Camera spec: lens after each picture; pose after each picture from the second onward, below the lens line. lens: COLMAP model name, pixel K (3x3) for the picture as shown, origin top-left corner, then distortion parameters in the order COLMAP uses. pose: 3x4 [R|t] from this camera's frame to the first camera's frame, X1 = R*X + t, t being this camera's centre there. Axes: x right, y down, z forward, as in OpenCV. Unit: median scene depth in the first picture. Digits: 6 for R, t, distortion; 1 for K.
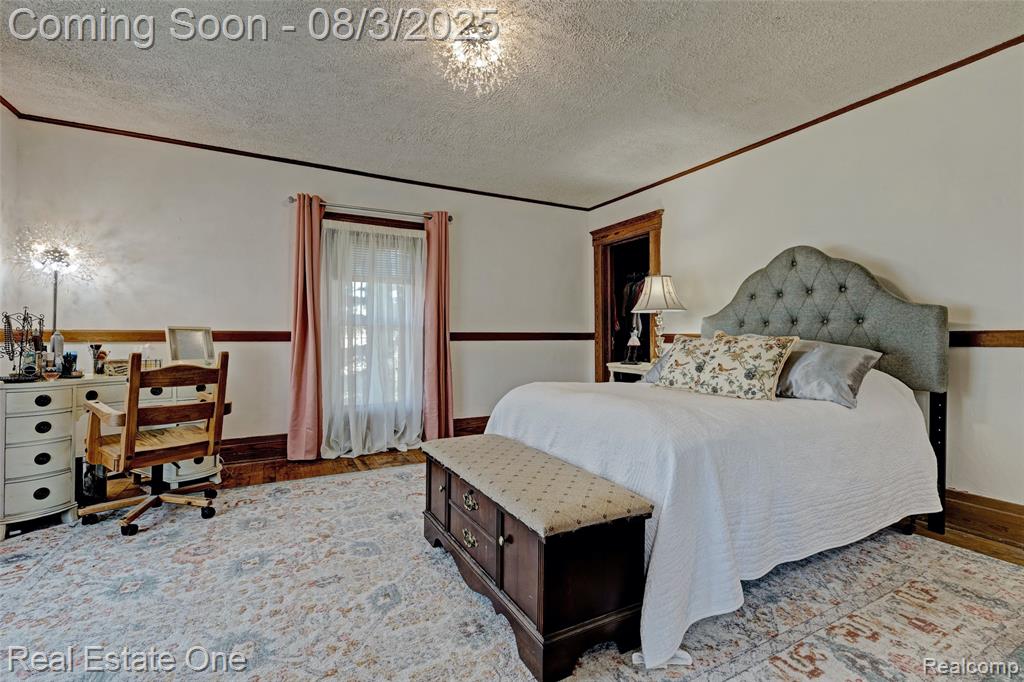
lens RADIAL K [[450.8, 0, 507.9], [0, 450.8, 339.2], [0, 0, 1]] dist [0.000988, 0.000150]
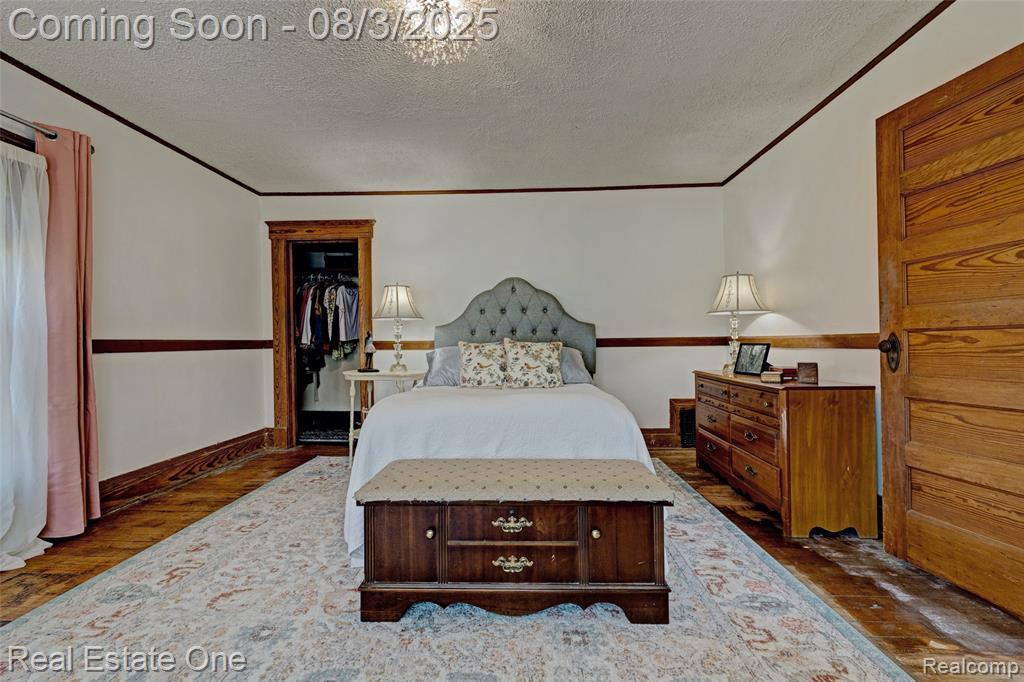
lens RADIAL K [[435.8, 0, 512.0], [0, 435.8, 341.0], [0, 0, 1]] dist [-0.001417, 0.000212]
pose [[0.494688, -0.002700, 0.869066, -0.423873], [0.014618, 0.999880, -0.005214, -0.002668], [-0.868948, 0.015283, 0.494668, 0.277833]]
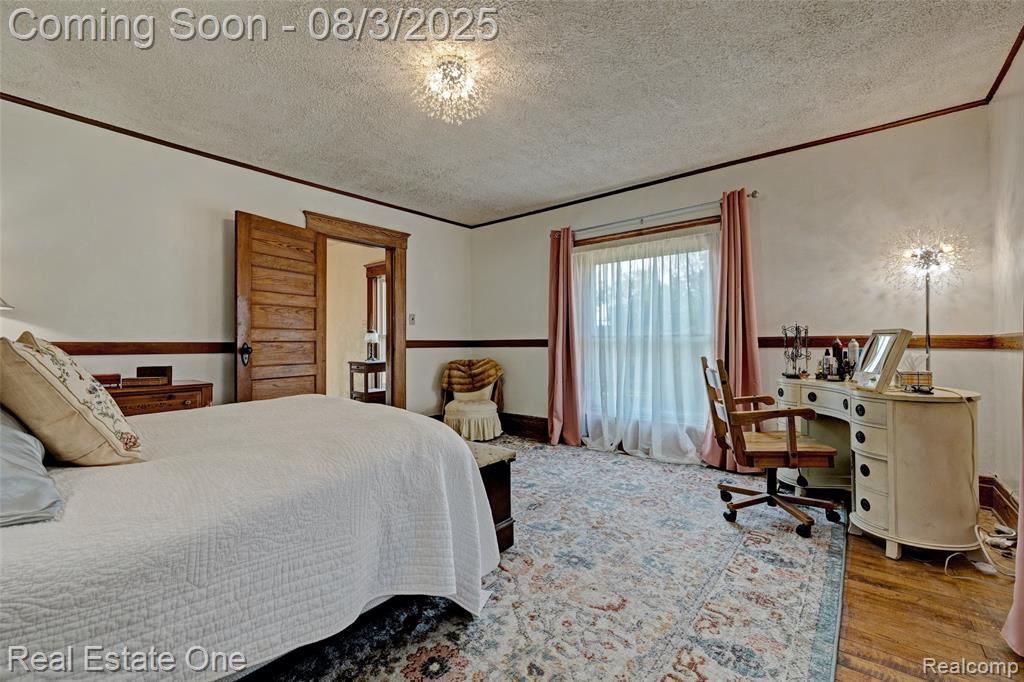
lens RADIAL K [[437.1, 0, 512.7], [0, 437.1, 339.0], [0, 0, 1]] dist [0.000387, -0.000011]
pose [[-0.915781, -0.002080, -0.401673, 0.129412], [0.002154, 0.999947, -0.010089, -0.005200], [0.401673, -0.010105, -0.915728, 1.194790]]
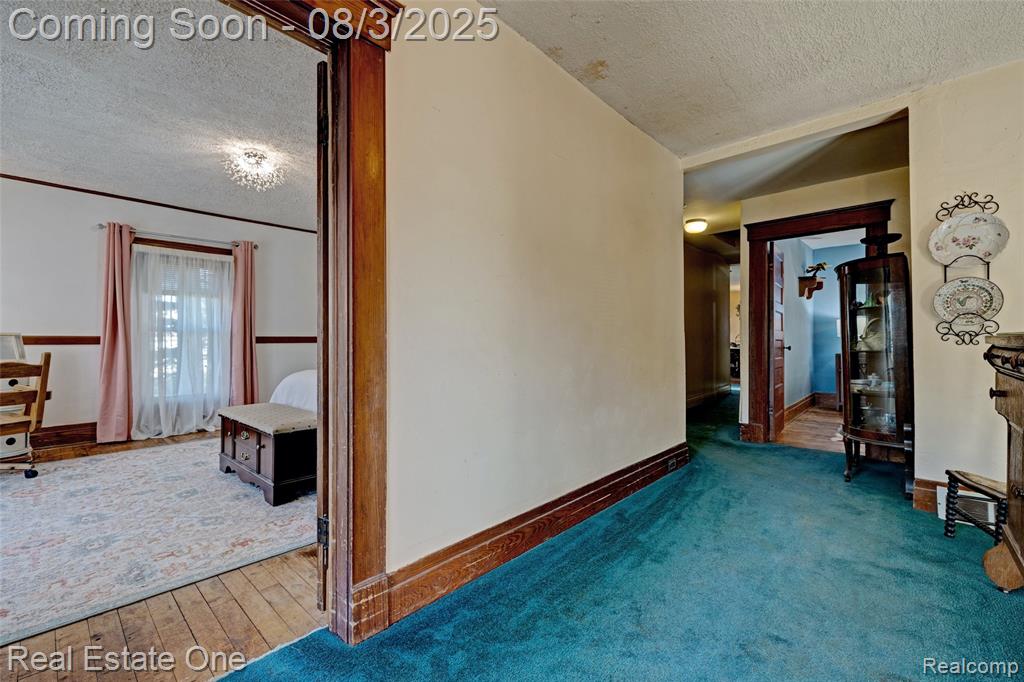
lens RADIAL K [[437.1, 0, 512.7], [0, 437.1, 339.0], [0, 0, 1]] dist [0.000387, -0.000011]
pose [[0.940362, -0.001106, 0.340175, 0.158531], [0.002629, 0.999988, -0.004017, -0.002150], [-0.340167, 0.004672, 0.940354, -0.478289]]
